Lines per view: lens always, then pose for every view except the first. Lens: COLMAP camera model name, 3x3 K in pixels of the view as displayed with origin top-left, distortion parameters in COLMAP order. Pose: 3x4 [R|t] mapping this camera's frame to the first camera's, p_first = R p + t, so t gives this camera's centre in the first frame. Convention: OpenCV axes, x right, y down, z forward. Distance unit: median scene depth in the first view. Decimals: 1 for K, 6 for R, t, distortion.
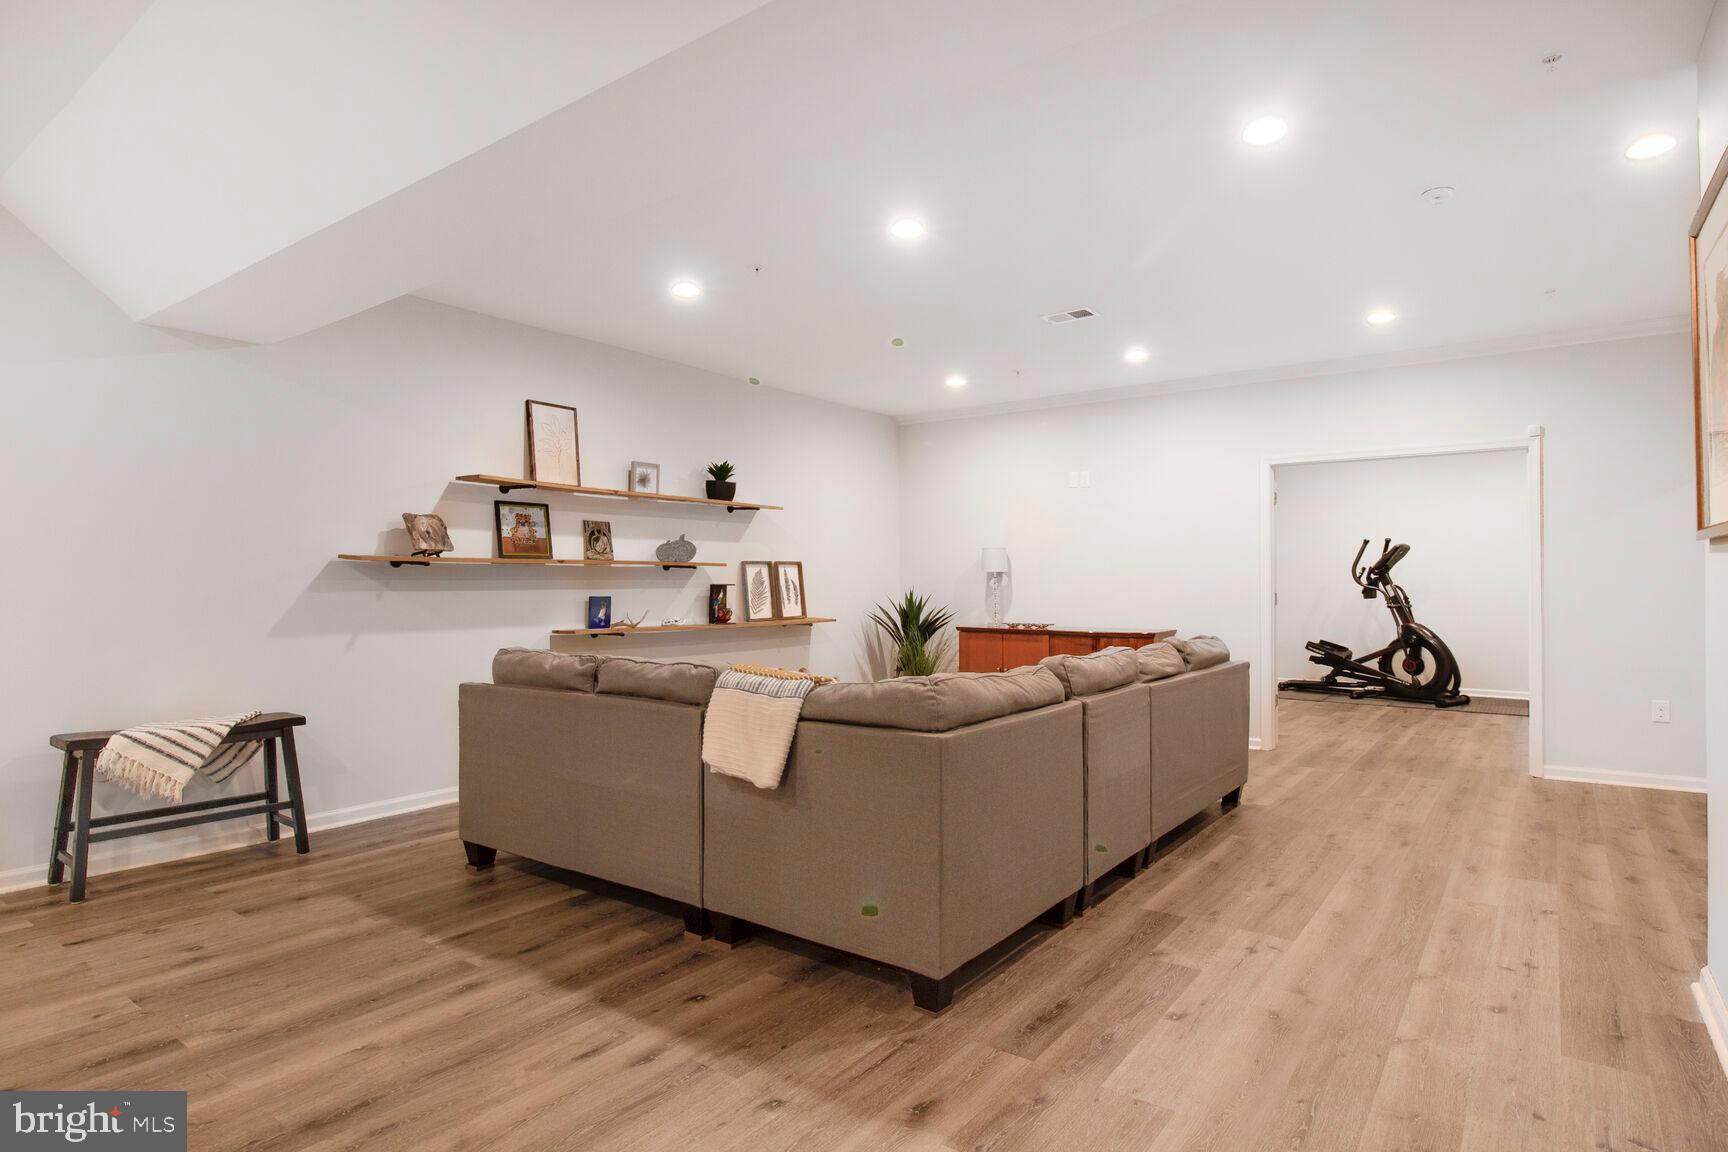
lens RADIAL K [[912.6, 0, 904.7], [0, 912.6, 583.7], [0, 0, 1]] dist [-0.001810, -0.001787]
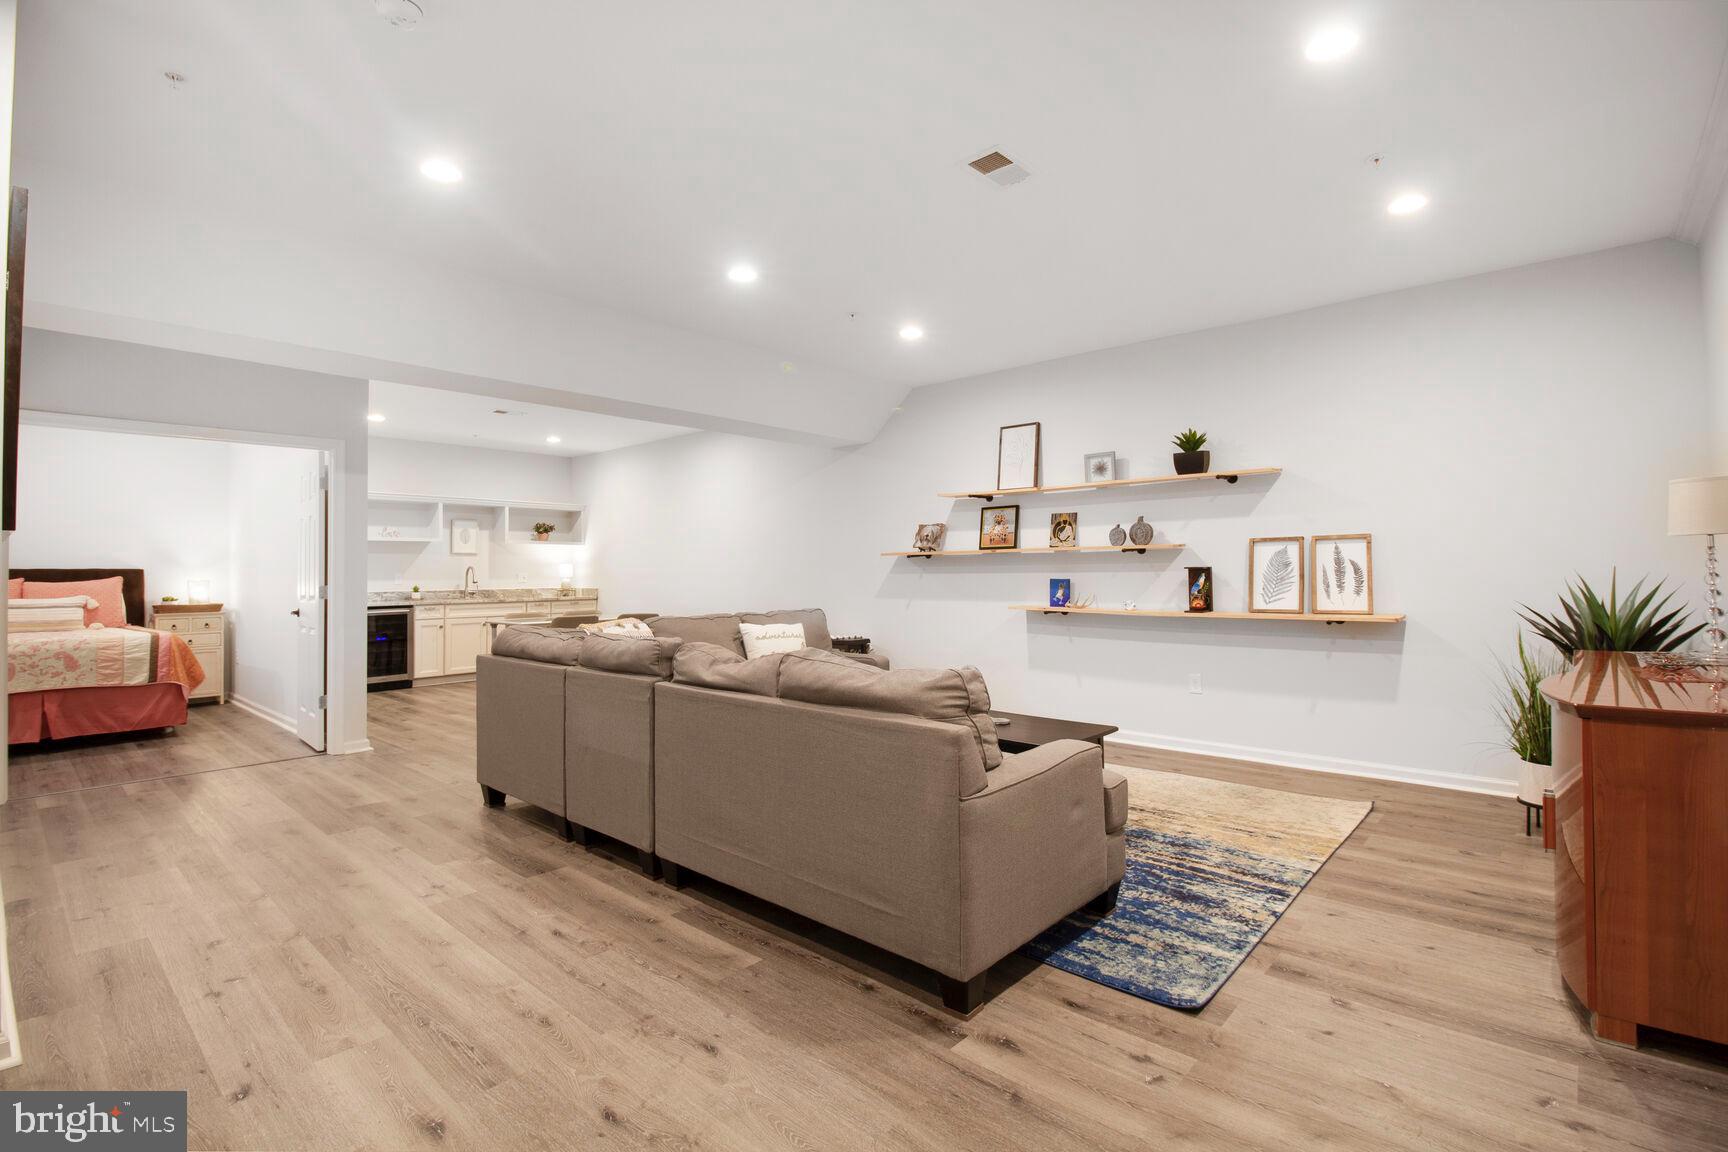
lens RADIAL K [[817.4, 0, 865.2], [0, 817.4, 568.1], [0, 0, 1]] dist [0.000130, -0.010169]
pose [[-0.124116, -0.001363, -0.992267, 0.782645], [0.008326, 0.999962, -0.002415, 0.000457], [0.992233, -0.008562, -0.124100, 0.972176]]
